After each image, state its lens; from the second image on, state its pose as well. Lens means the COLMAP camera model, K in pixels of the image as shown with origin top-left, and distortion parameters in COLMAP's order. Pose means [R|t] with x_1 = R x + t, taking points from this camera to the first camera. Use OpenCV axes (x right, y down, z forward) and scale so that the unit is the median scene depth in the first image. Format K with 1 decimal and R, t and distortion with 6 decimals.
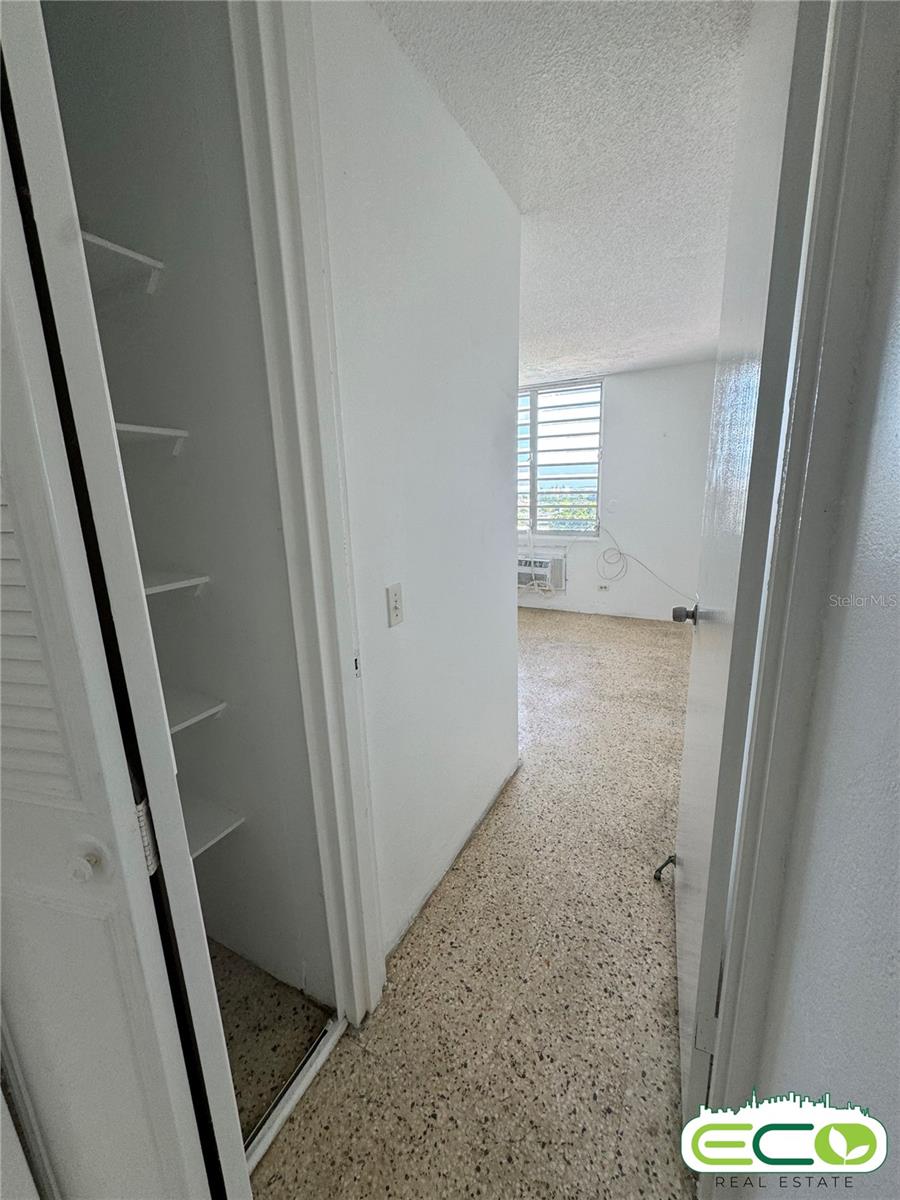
lens RADIAL K [[478.0, 0, 454.4], [0, 478.0, 595.6], [0, 0, 1]] dist [-0.000672, 0.000310]
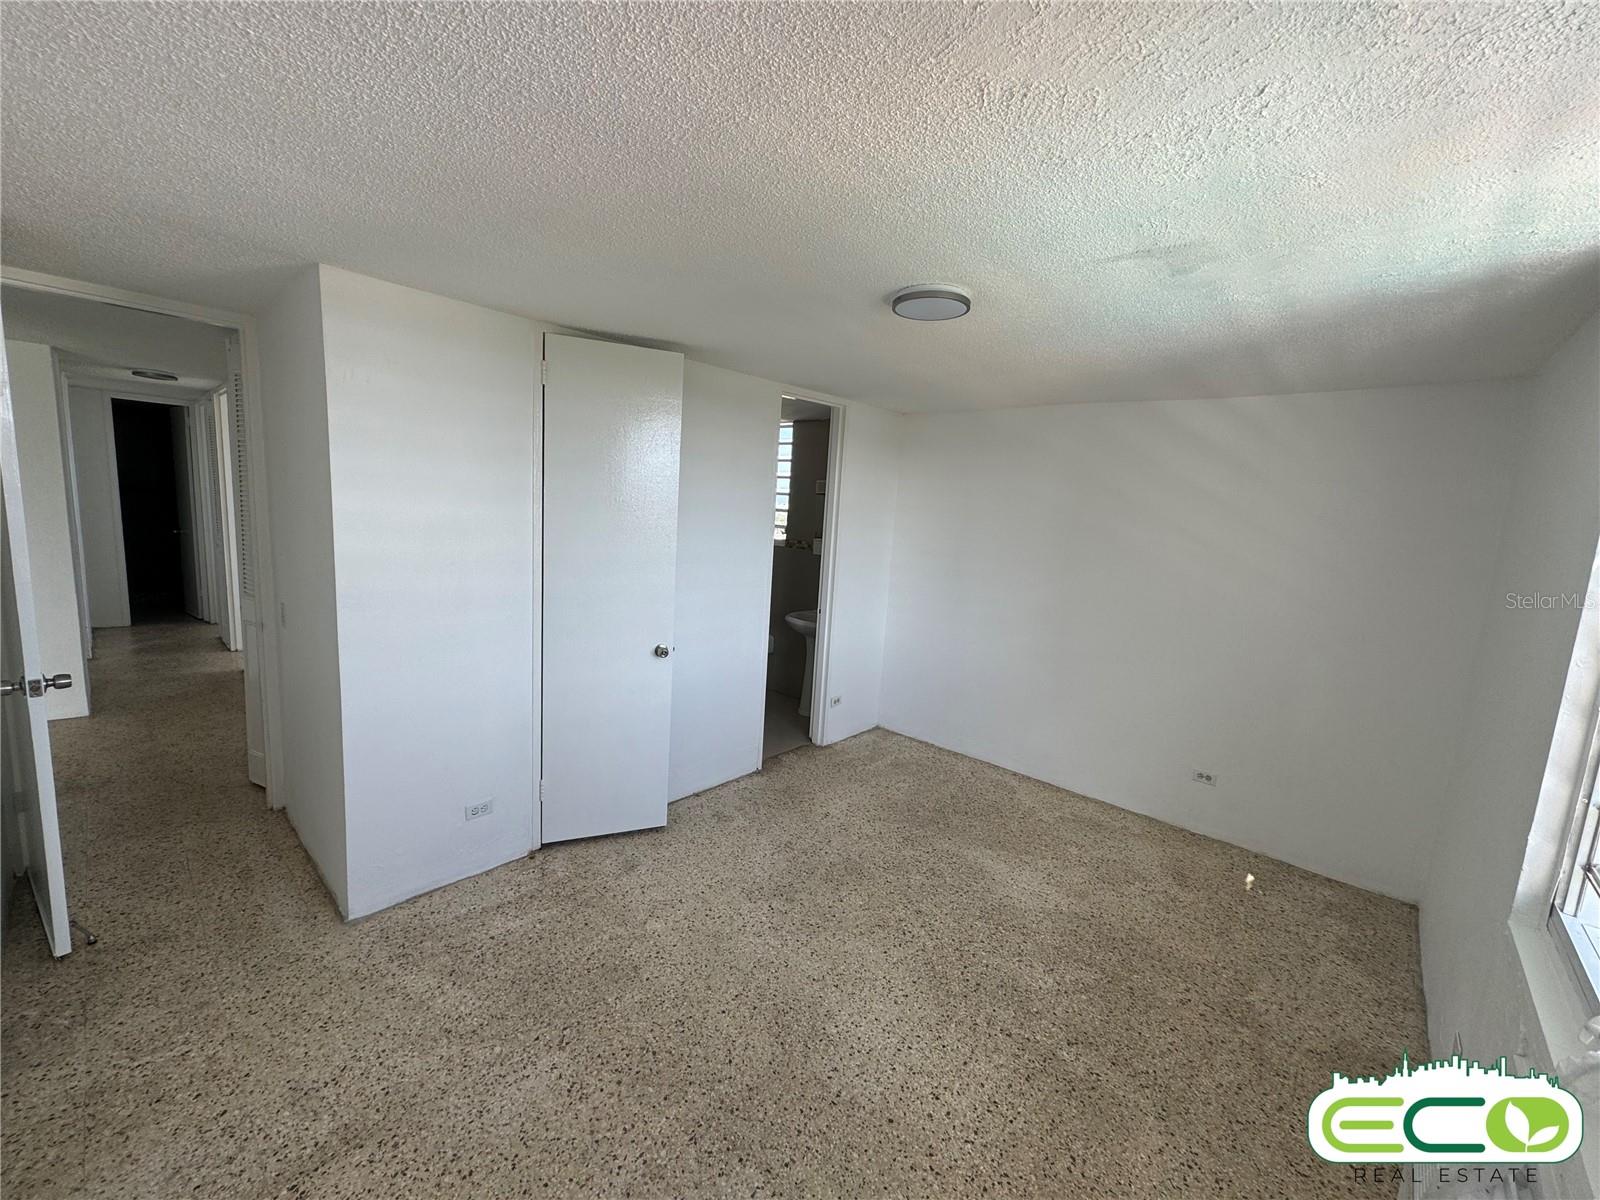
lens RADIAL K [[637.4, 0, 800.3], [0, 637.4, 597.6], [0, 0, 1]] dist [-0.000672, 0.000310]
pose [[-0.256052, 0.148194, -0.955236, 0.735844], [-0.261182, 0.940820, 0.215968, -0.476192], [0.930710, 0.304790, -0.202193, 1.491435]]
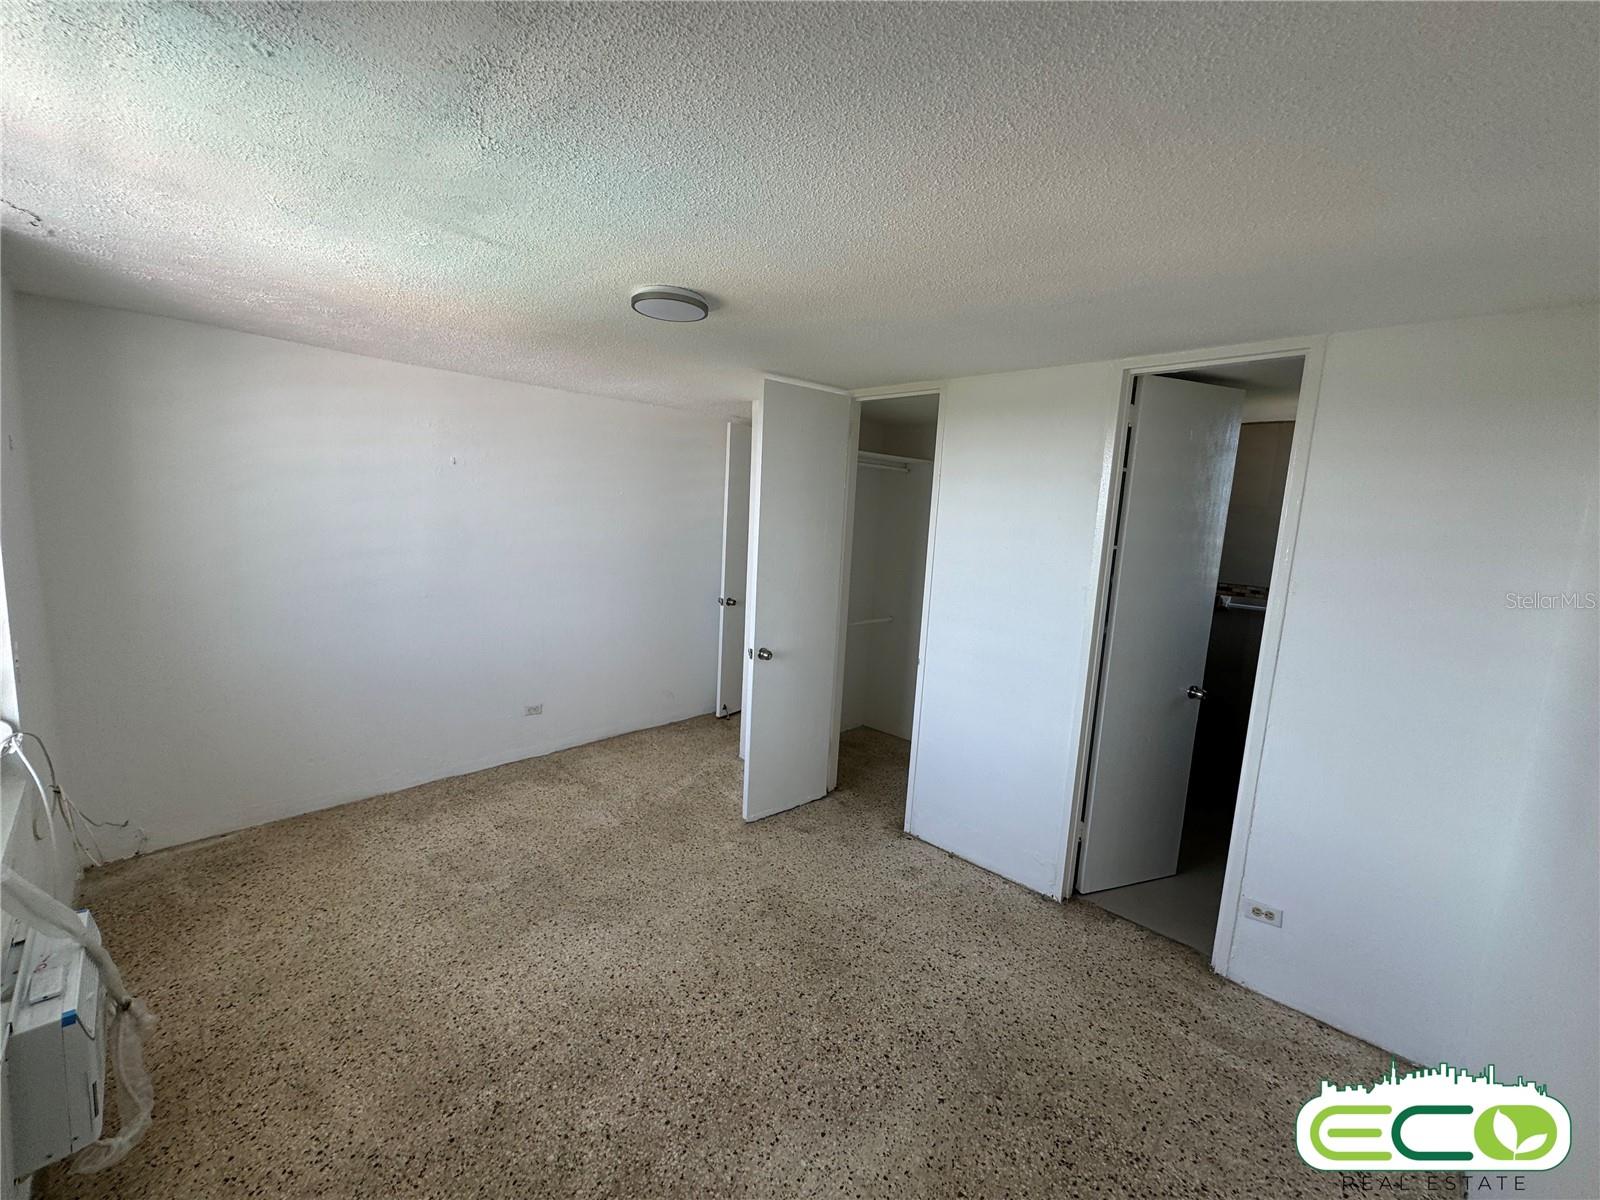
lens RADIAL K [[637.4, 0, 800.3], [0, 637.4, 597.6], [0, 0, 1]] dist [-0.000672, 0.000310]
pose [[-0.961976, -0.061869, 0.266034, -0.431181], [0.031469, 0.942416, 0.332960, -0.598623], [-0.271315, 0.328671, -0.904634, 2.134685]]
